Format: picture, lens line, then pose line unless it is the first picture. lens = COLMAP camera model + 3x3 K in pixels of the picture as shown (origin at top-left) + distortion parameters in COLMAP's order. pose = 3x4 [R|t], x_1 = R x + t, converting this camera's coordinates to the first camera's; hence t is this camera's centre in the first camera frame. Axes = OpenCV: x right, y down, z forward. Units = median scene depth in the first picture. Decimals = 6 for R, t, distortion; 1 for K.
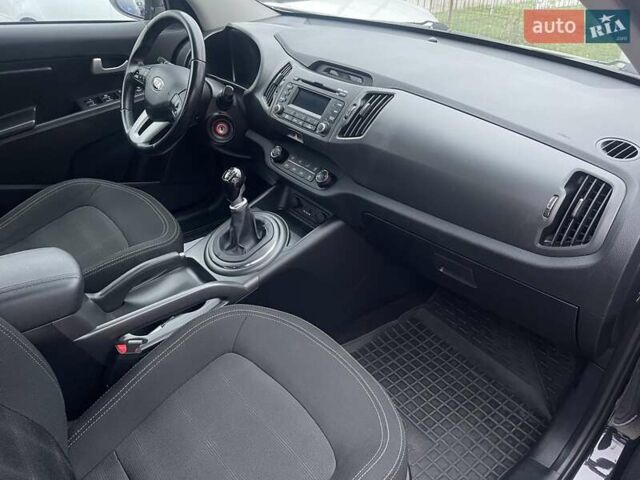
lens RADIAL K [[471.2, 0, 318.9], [0, 471.2, 239.2], [0, 0, 1]] dist [0.031525, -0.047448]
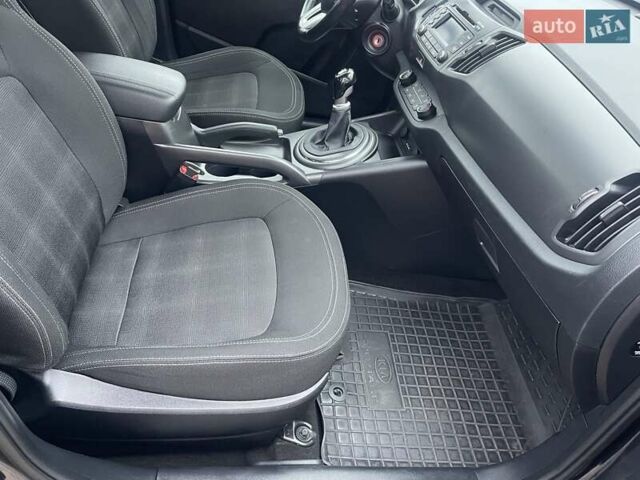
lens RADIAL K [[471.2, 0, 318.6], [0, 471.2, 242.8], [0, 0, 1]] dist [0.031525, -0.047448]
pose [[0.816036, 0.458362, -0.352121, 0.291197], [-0.426129, 0.888686, 0.169268, 0.039039], [0.390511, 0.011920, 0.920521, 0.032061]]
